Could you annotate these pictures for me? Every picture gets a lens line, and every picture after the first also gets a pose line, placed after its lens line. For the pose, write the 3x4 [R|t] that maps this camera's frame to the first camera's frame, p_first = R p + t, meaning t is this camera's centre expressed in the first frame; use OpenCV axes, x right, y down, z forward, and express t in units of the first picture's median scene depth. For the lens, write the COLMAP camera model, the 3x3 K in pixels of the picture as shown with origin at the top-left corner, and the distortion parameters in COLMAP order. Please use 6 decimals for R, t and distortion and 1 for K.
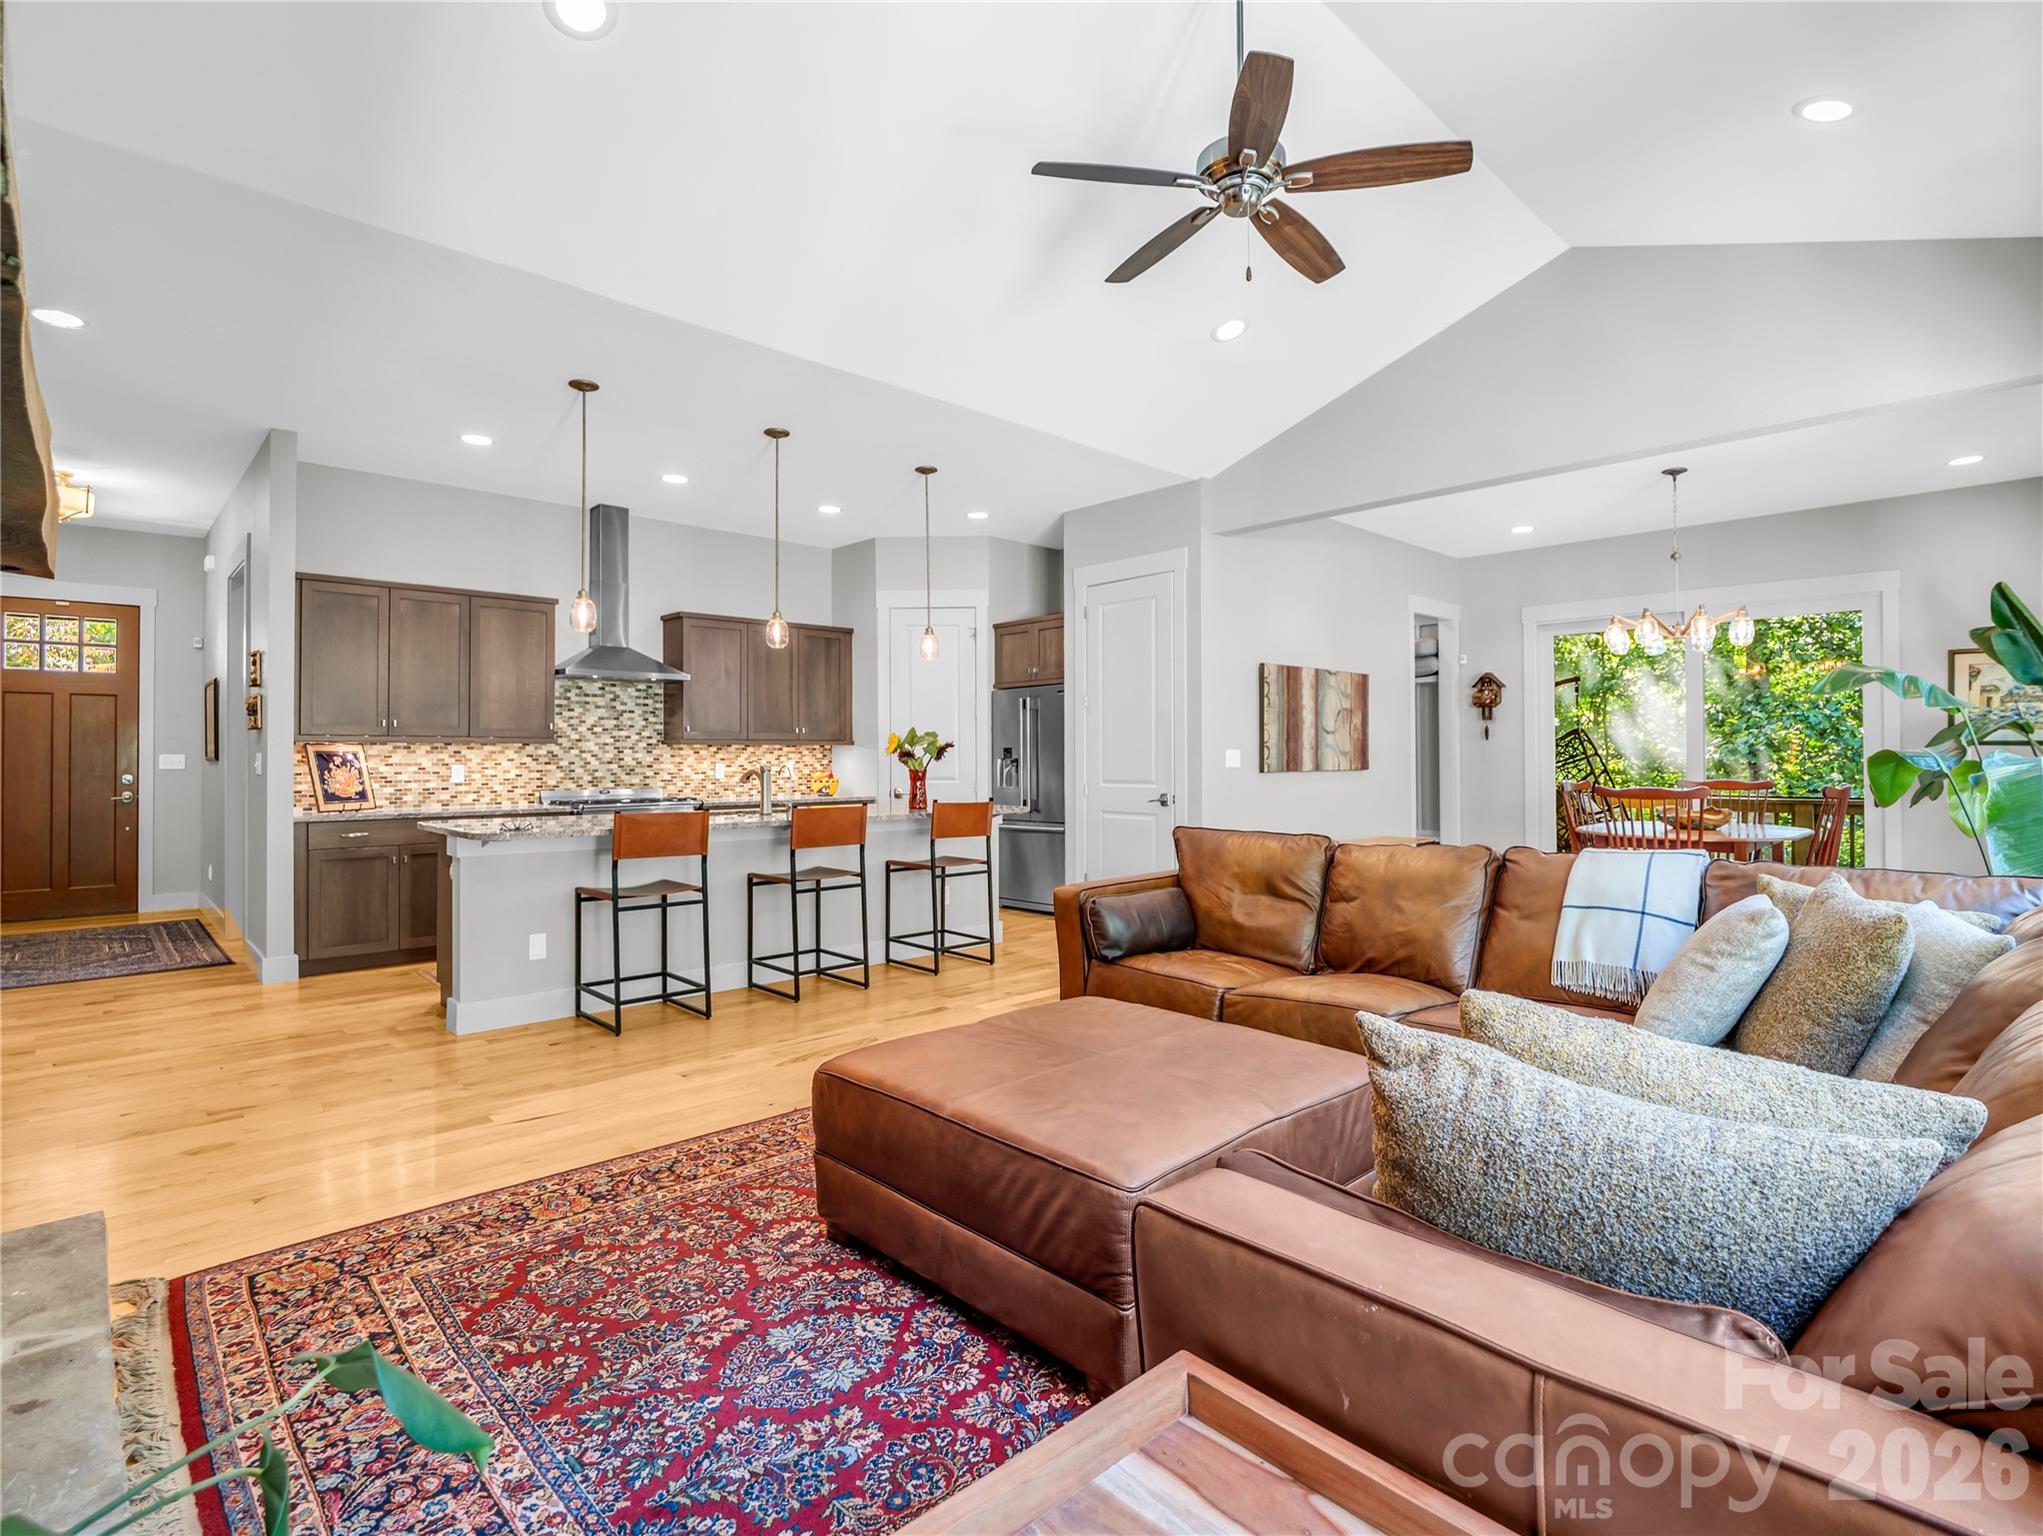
lens RADIAL K [[1015.4, 0, 1002.2], [0, 1015.4, 740.7], [0, 0, 1]] dist [-0.003442, -0.000032]
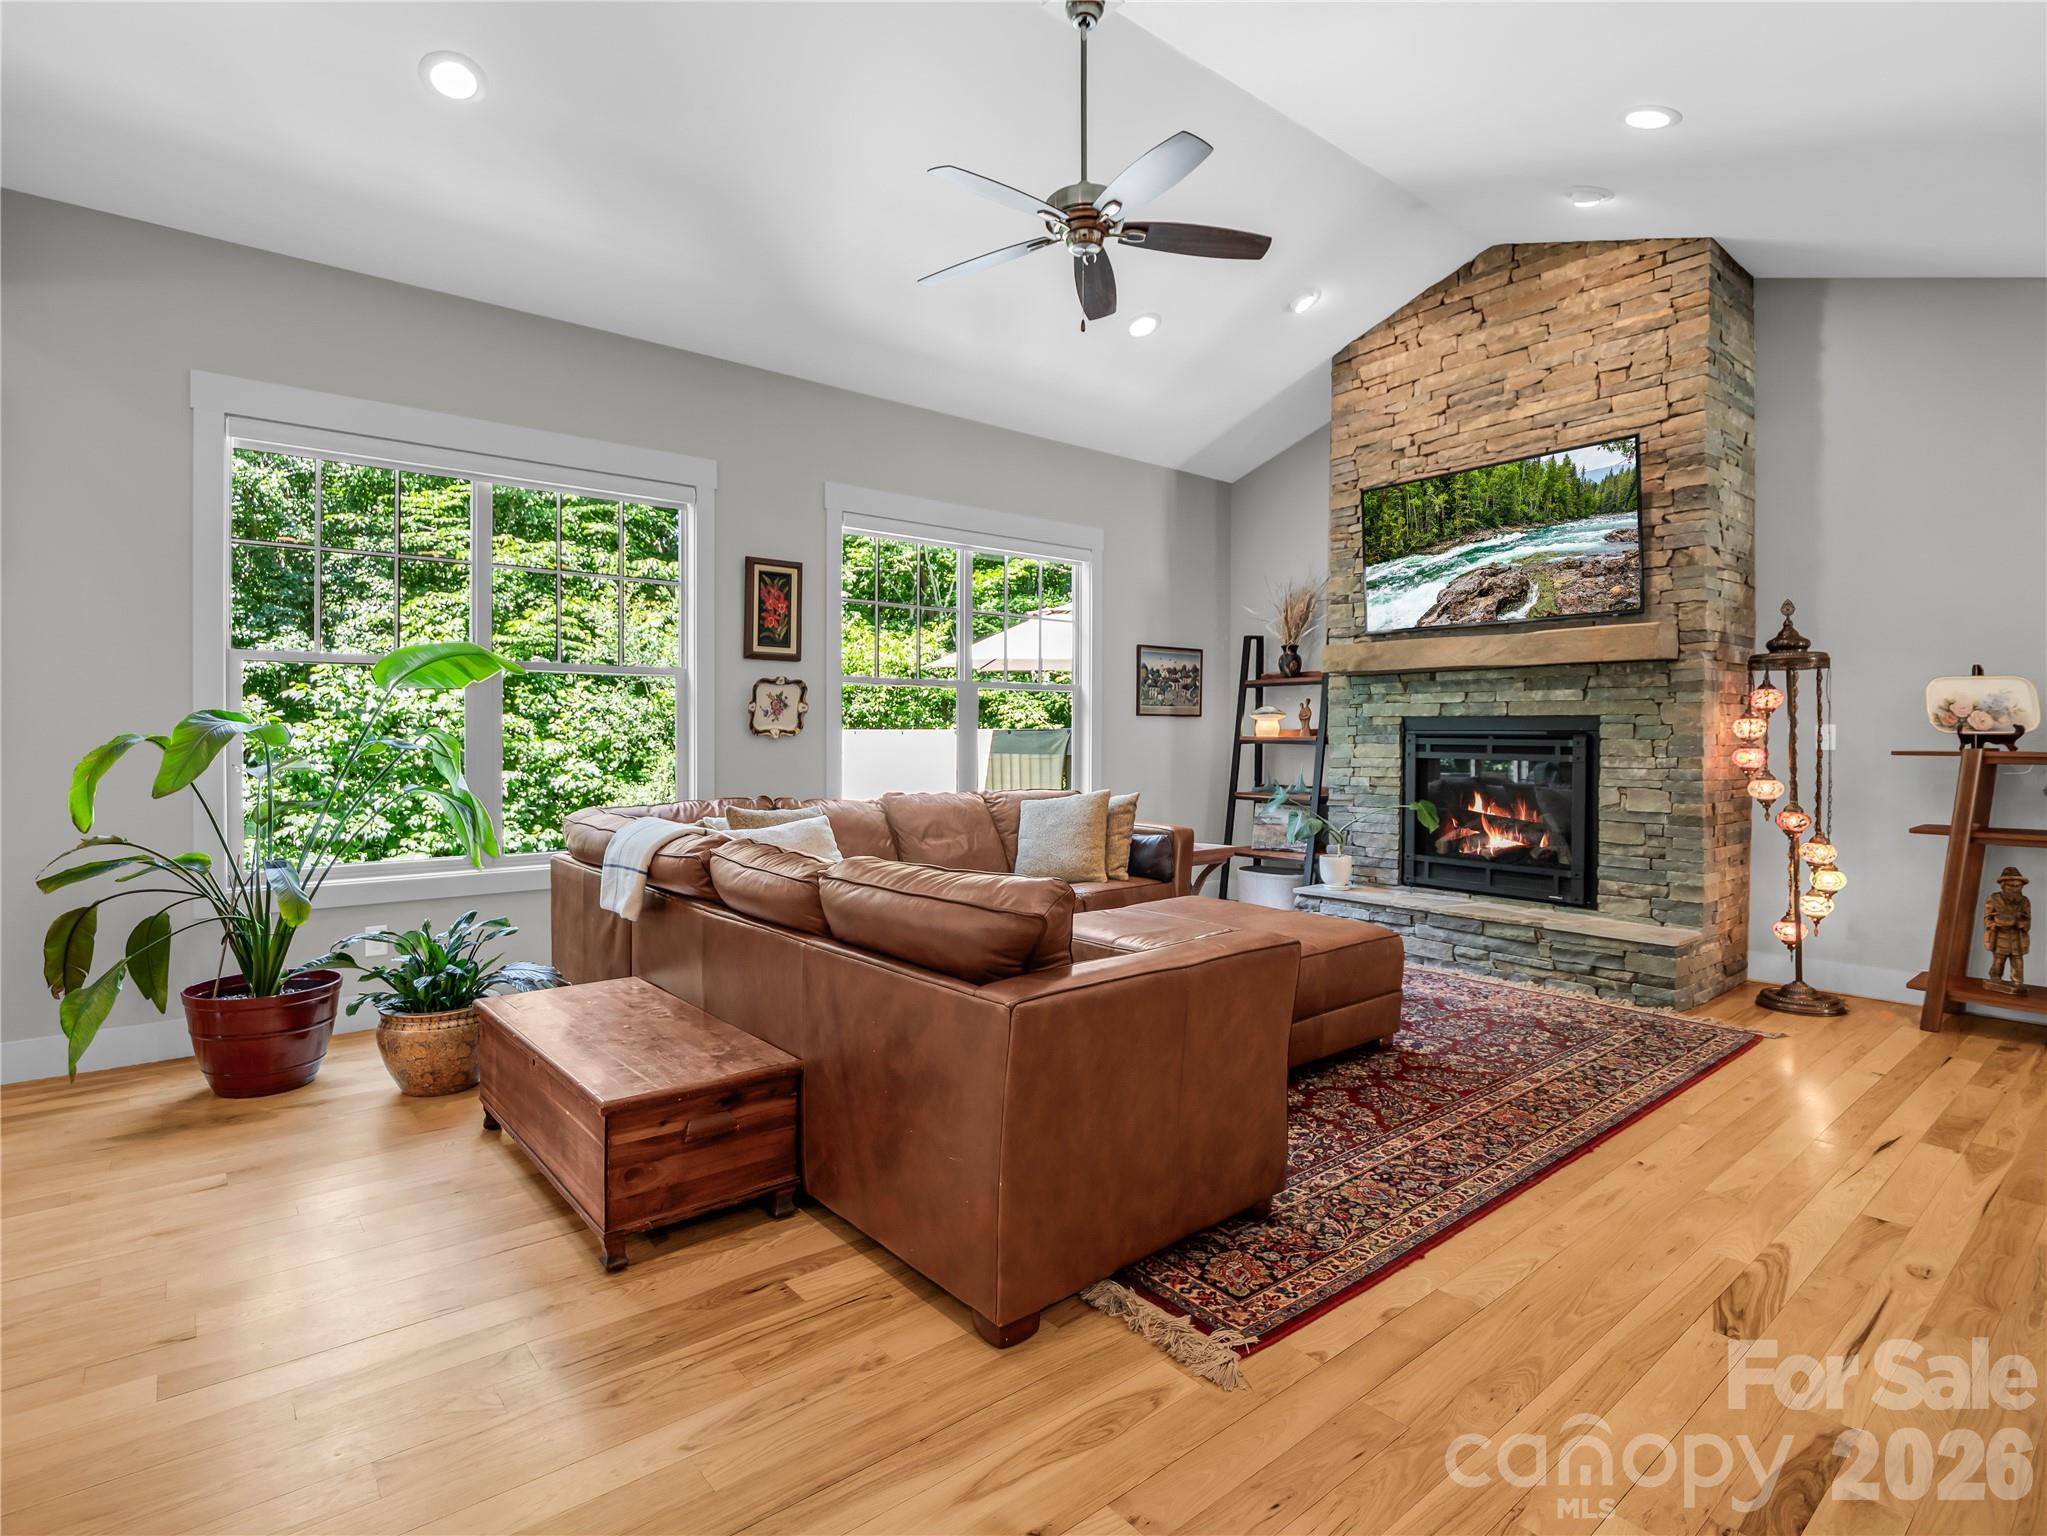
lens RADIAL K [[1019.6, 0, 985.9], [0, 1019.6, 750.9], [0, 0, 1]] dist [-0.016846, -0.000533]
pose [[-0.996530, -0.000710, 0.083226, 0.130073], [-0.000769, 0.999999, -0.000678, 0.019936], [-0.083225, -0.000739, -0.996530, 1.074052]]
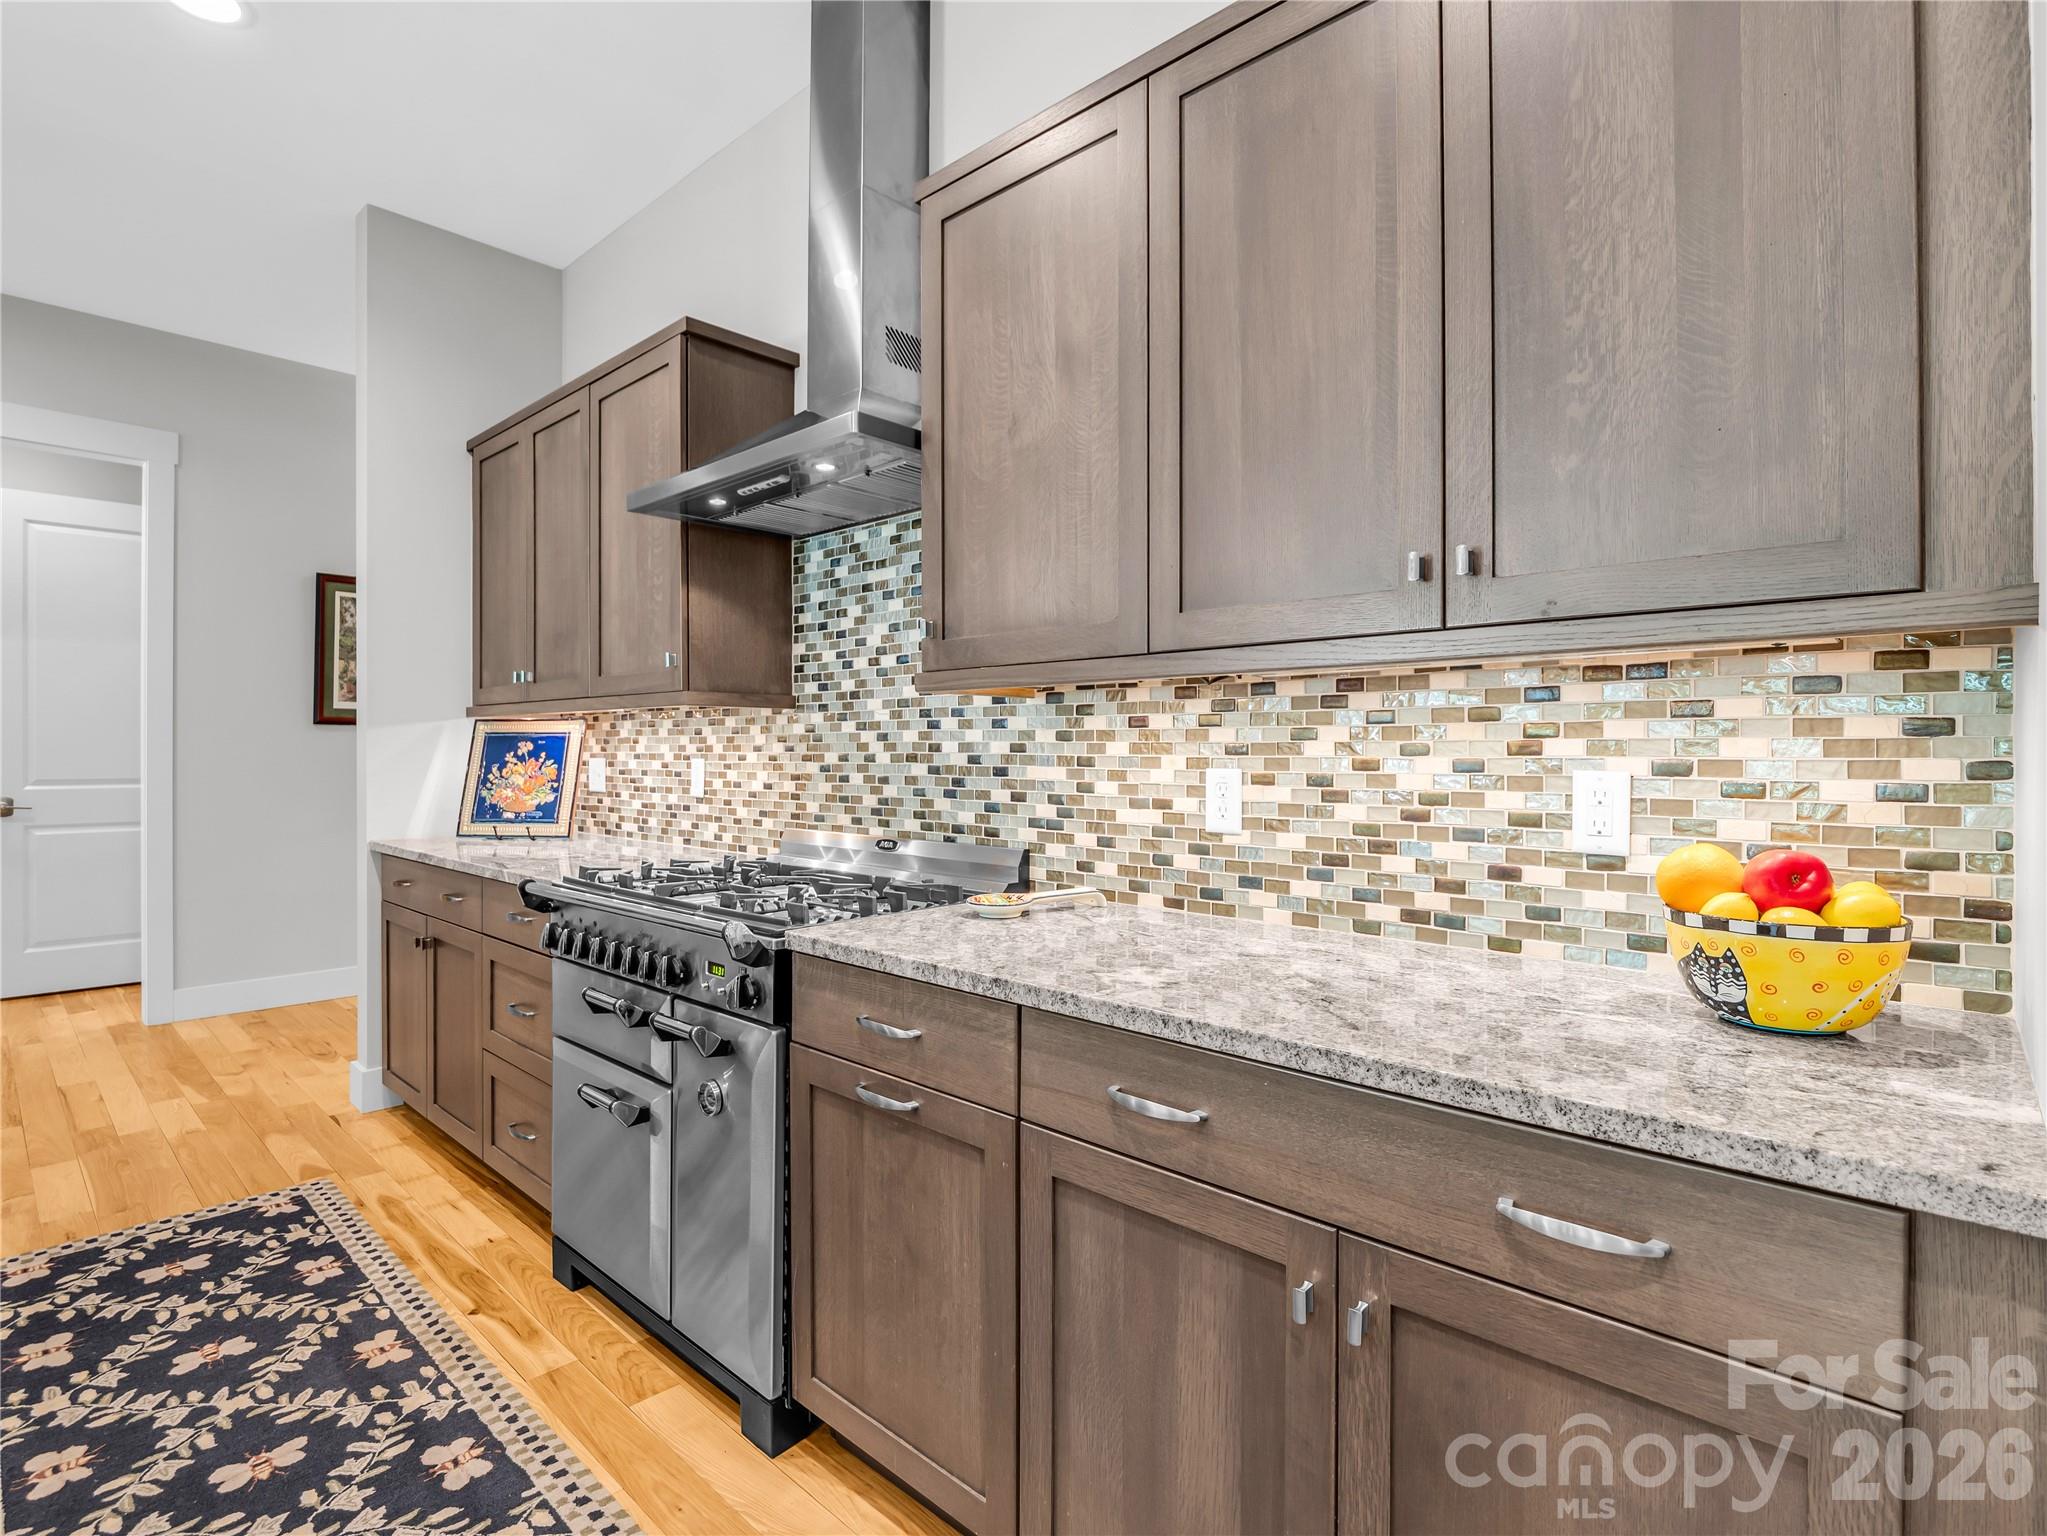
lens RADIAL K [[1031.4, 0, 1030.6], [0, 1031.4, 750.7], [0, 0, 1]] dist [0.002071, 0.001075]
pose [[0.059215, 0.003478, -0.998239, -0.057816], [0.013677, 0.999897, 0.004295, 0.022410], [0.998152, -0.013907, 0.059162, 1.244250]]
